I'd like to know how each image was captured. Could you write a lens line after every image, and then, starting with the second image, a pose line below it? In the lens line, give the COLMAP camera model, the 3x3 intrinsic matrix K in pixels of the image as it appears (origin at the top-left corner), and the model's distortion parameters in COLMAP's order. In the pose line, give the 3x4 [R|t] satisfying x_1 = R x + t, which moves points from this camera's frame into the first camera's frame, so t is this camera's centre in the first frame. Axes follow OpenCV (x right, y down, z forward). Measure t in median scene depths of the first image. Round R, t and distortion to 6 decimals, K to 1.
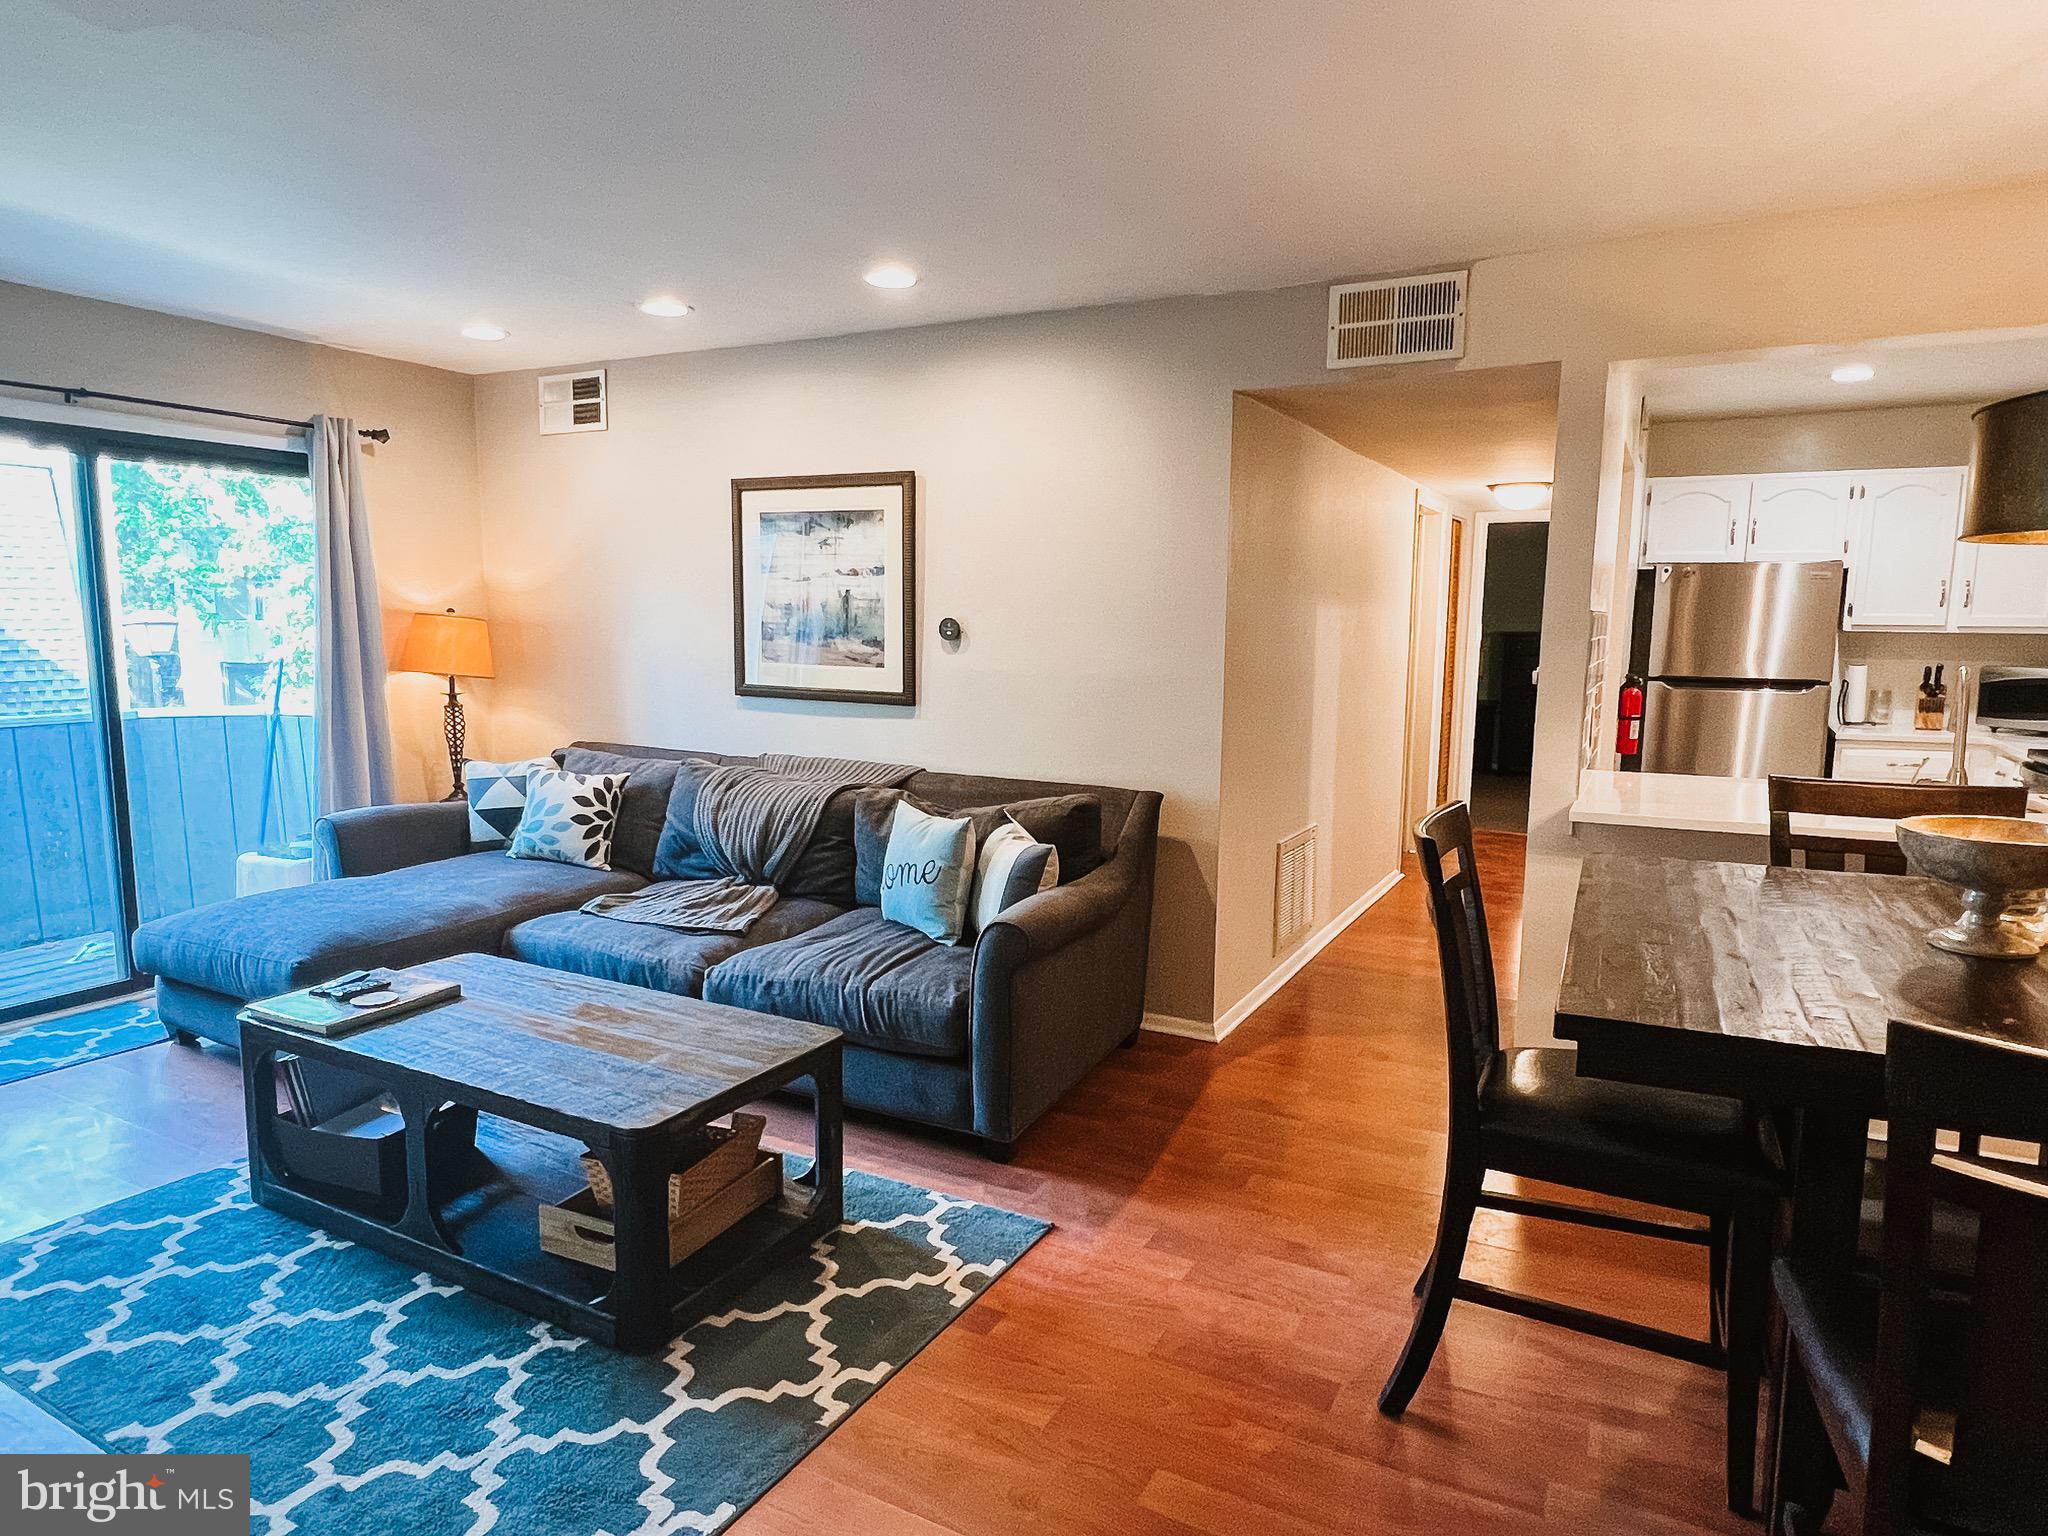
lens RADIAL K [[1235.2, 0, 1028.5], [0, 1235.2, 779.0], [0, 0, 1]] dist [-0.004409, -0.001417]
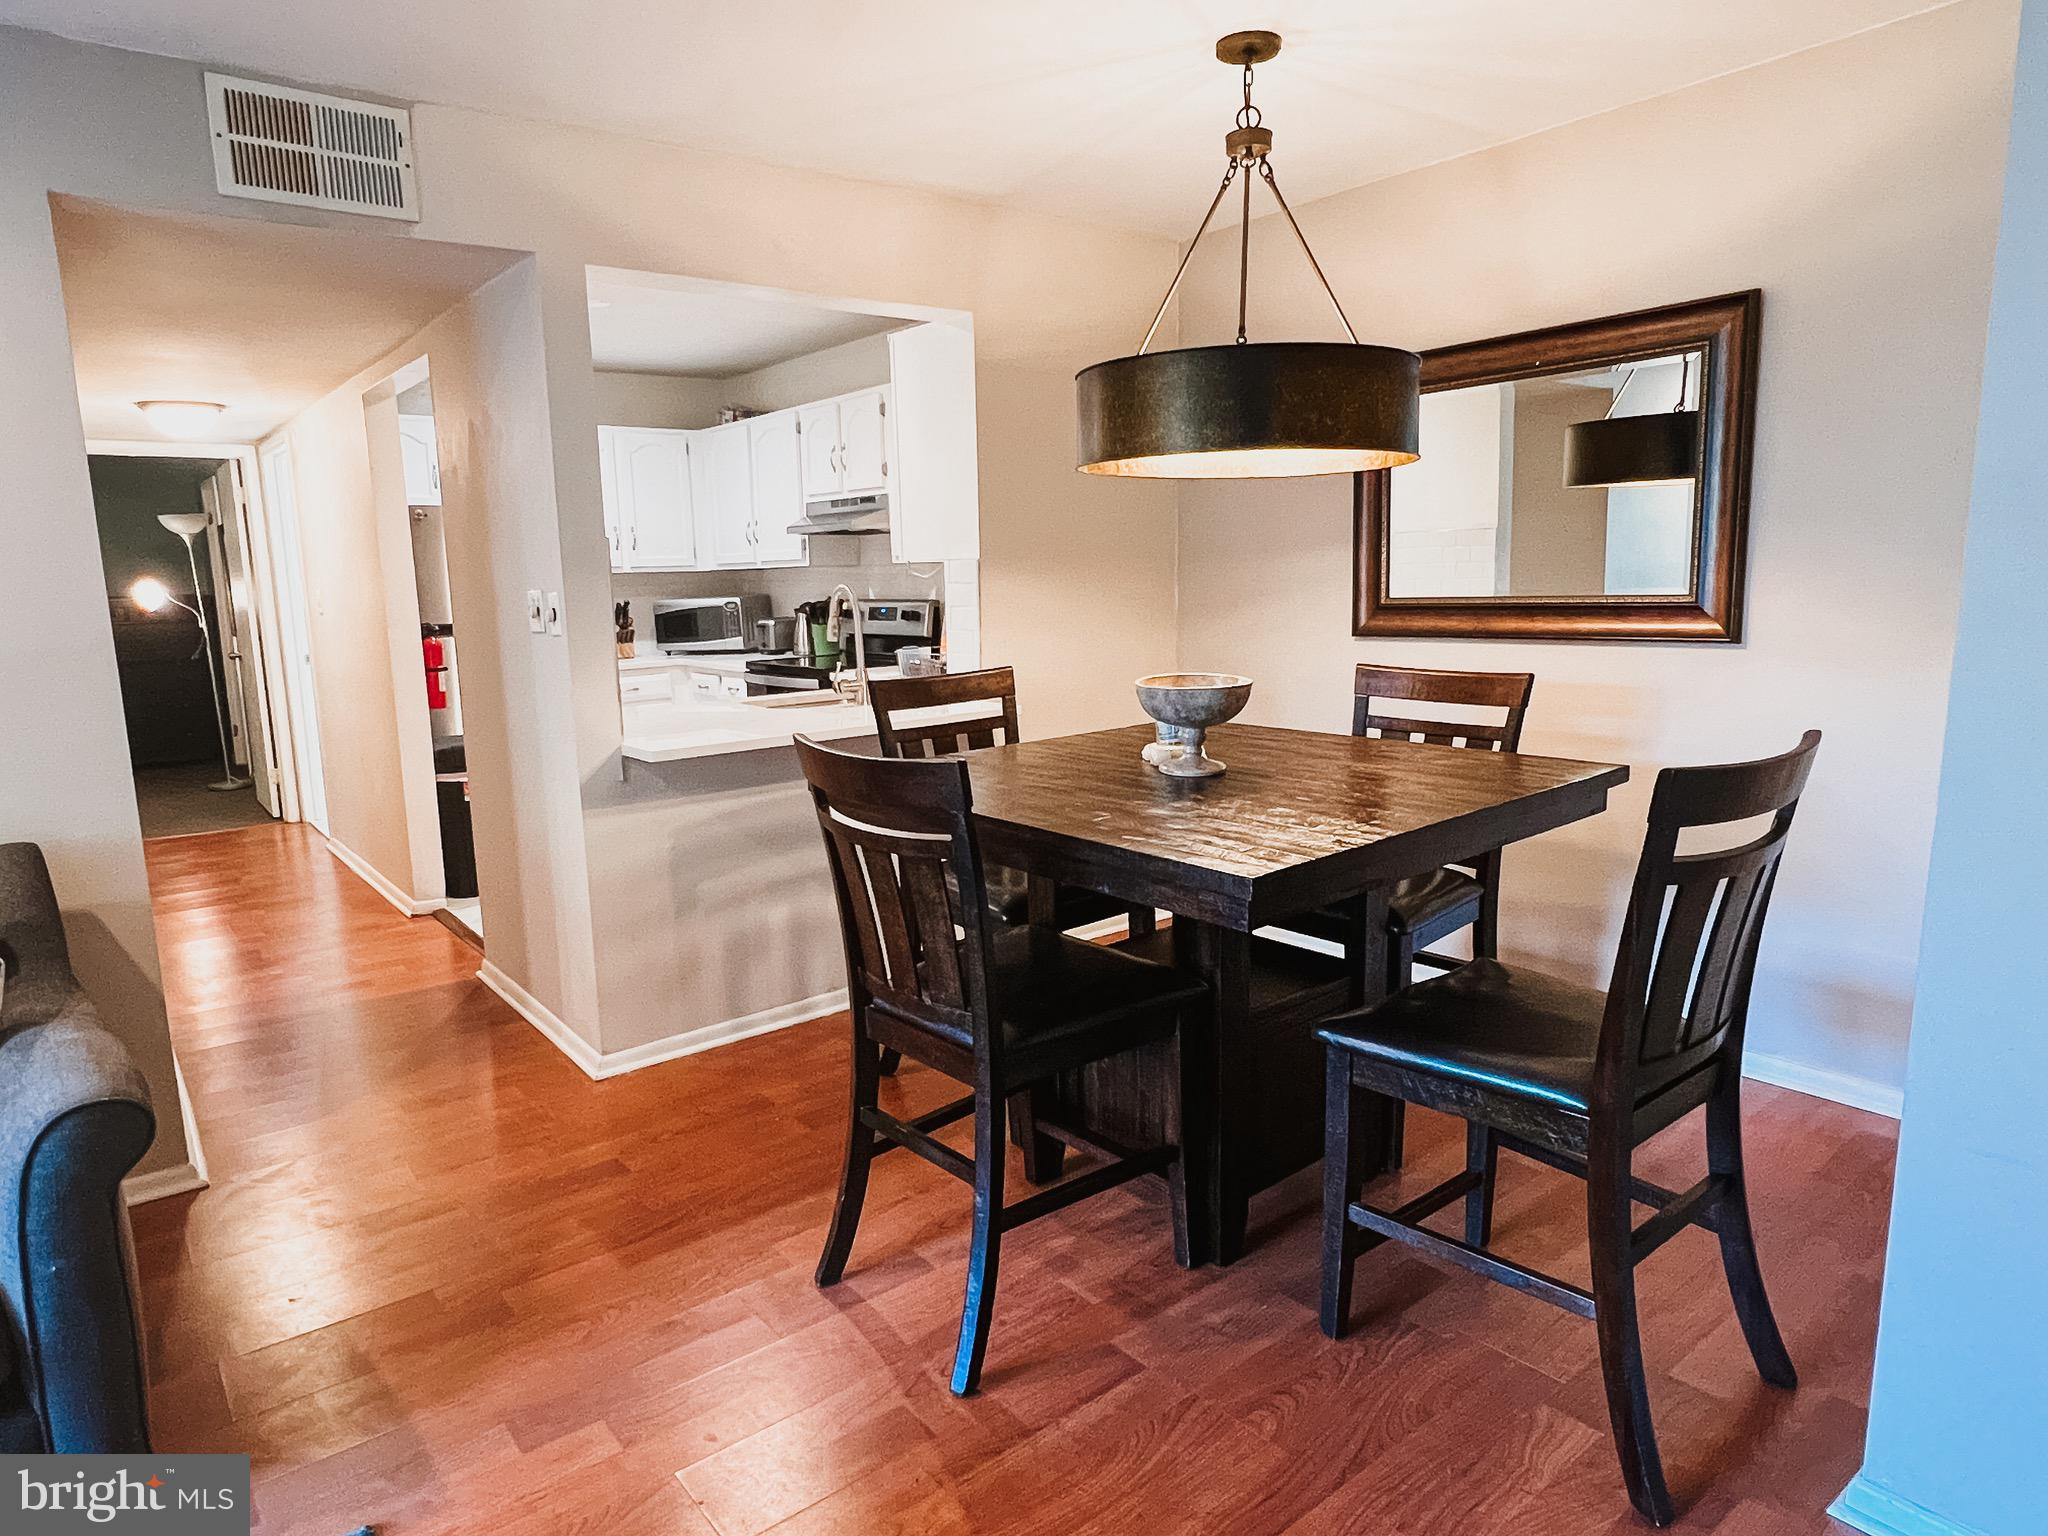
lens RADIAL K [[1219.8, 0, 1018.7], [0, 1219.8, 776.4], [0, 0, 1]] dist [-0.004121, -0.003873]
pose [[0.395640, -0.169637, 0.902603, -0.210106], [0.147239, 0.981797, 0.119981, -0.018465], [-0.906526, 0.085429, 0.413415, 0.269011]]
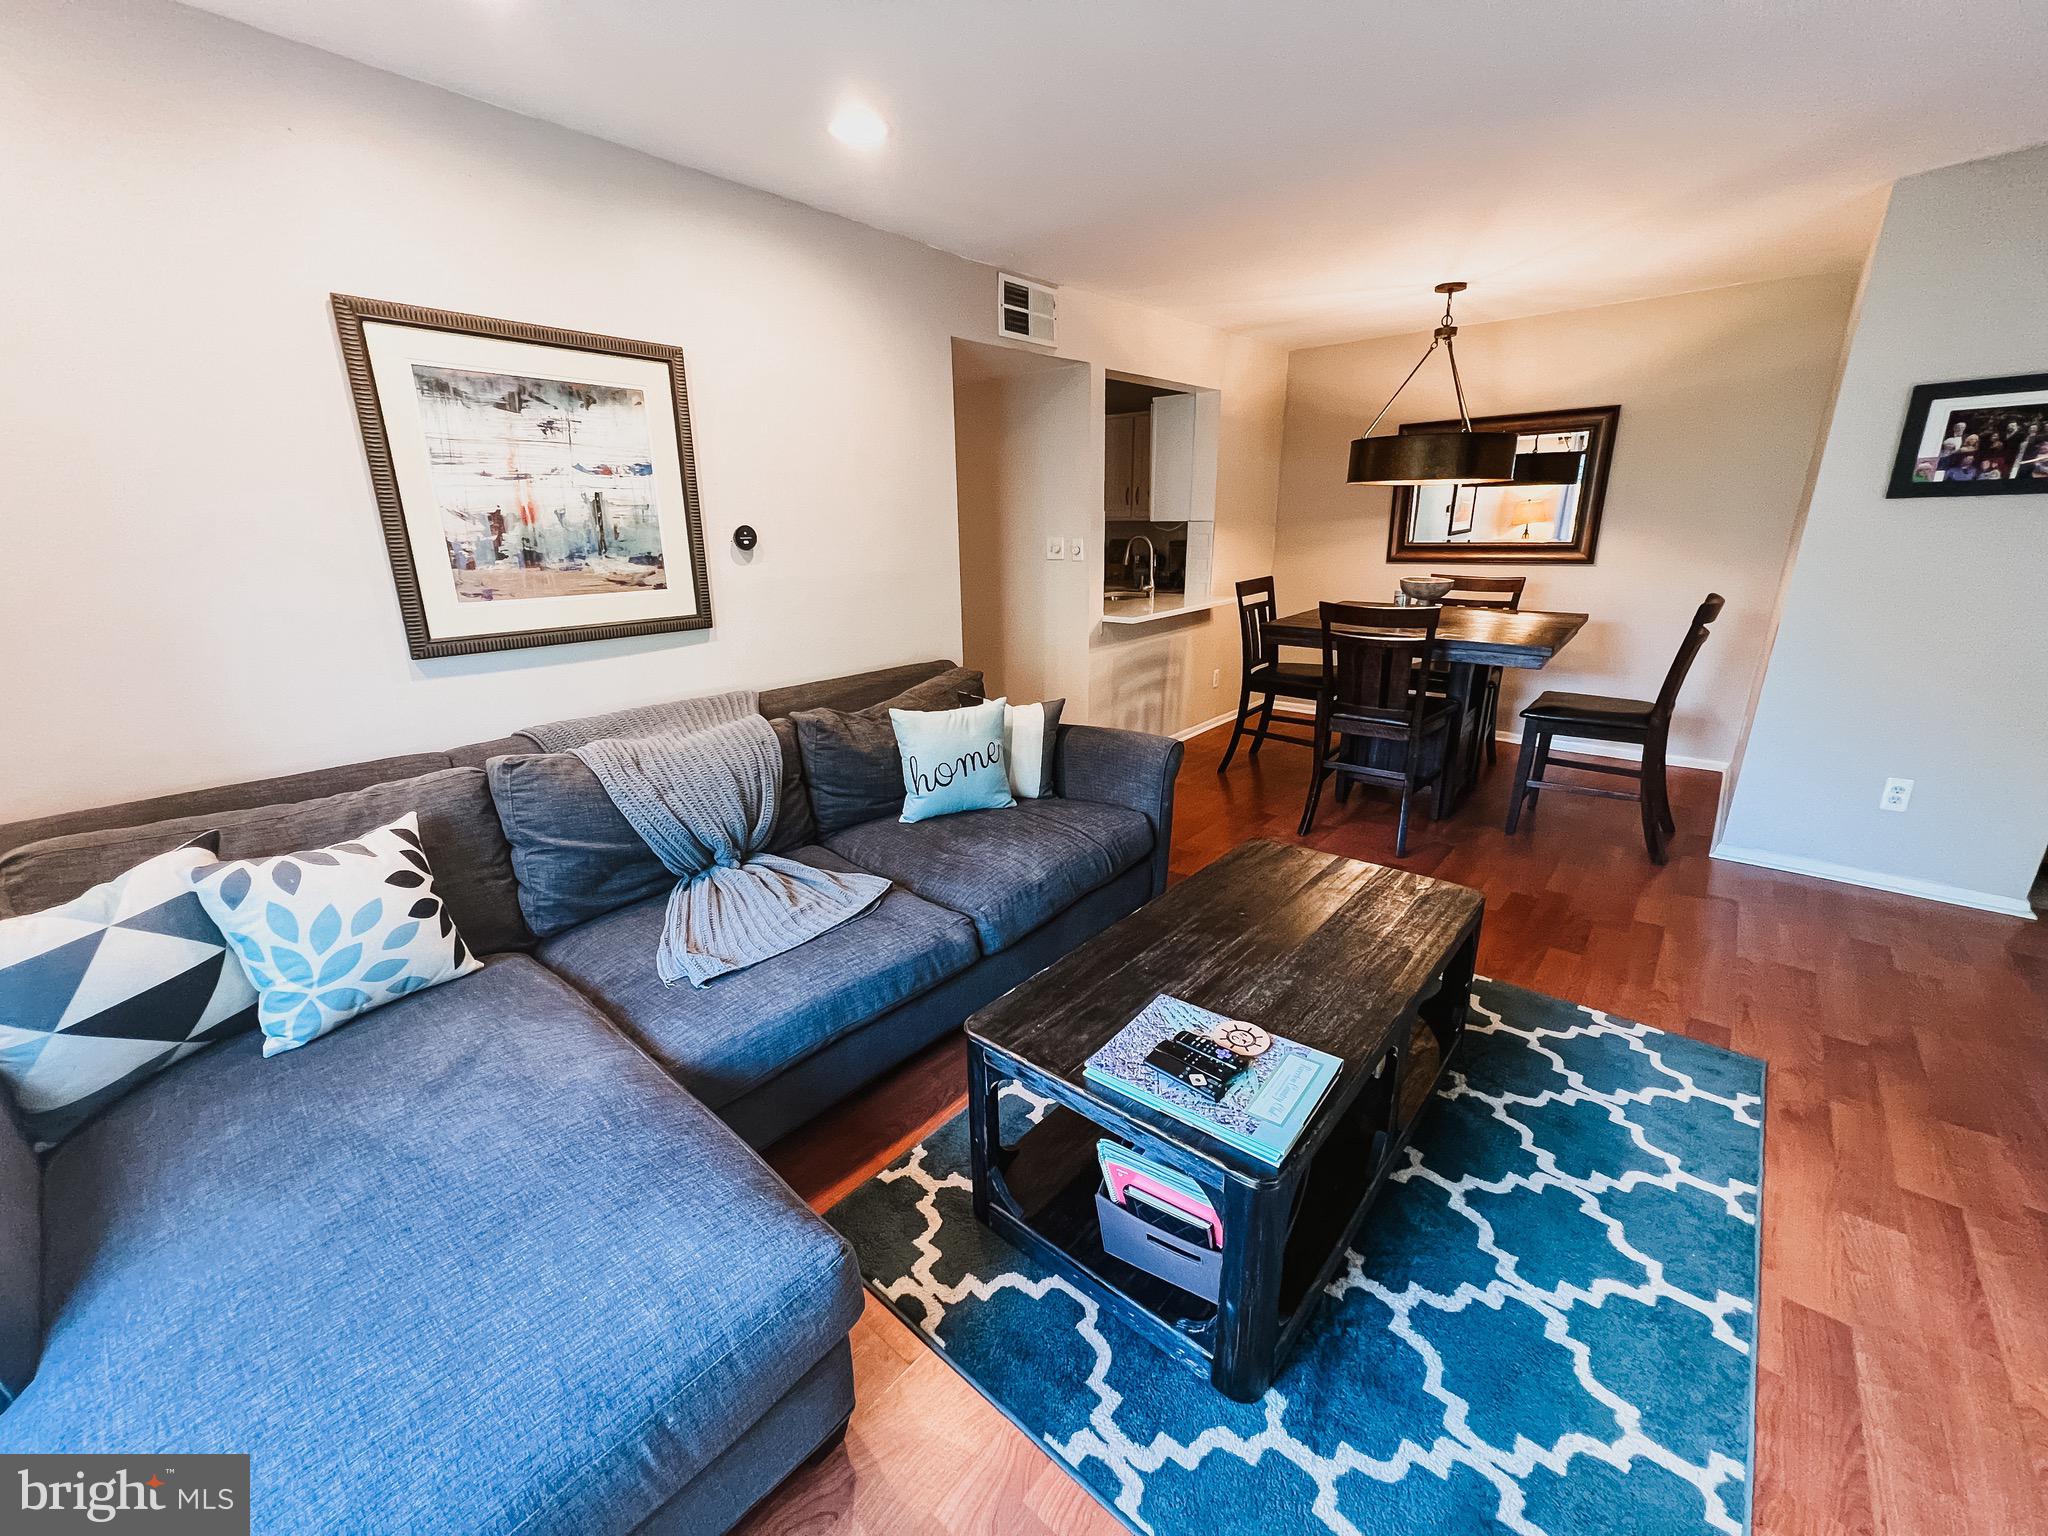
lens RADIAL K [[821.7, 0, 1024.0], [0, 821.7, 768.0], [0, 0, 1]] dist [-0.002189, -0.000297]
pose [[0.217279, -0.296270, 0.930061, -0.630543], [0.145563, 0.952005, 0.269253, -0.089404], [-0.965195, 0.076880, 0.249977, 0.632208]]
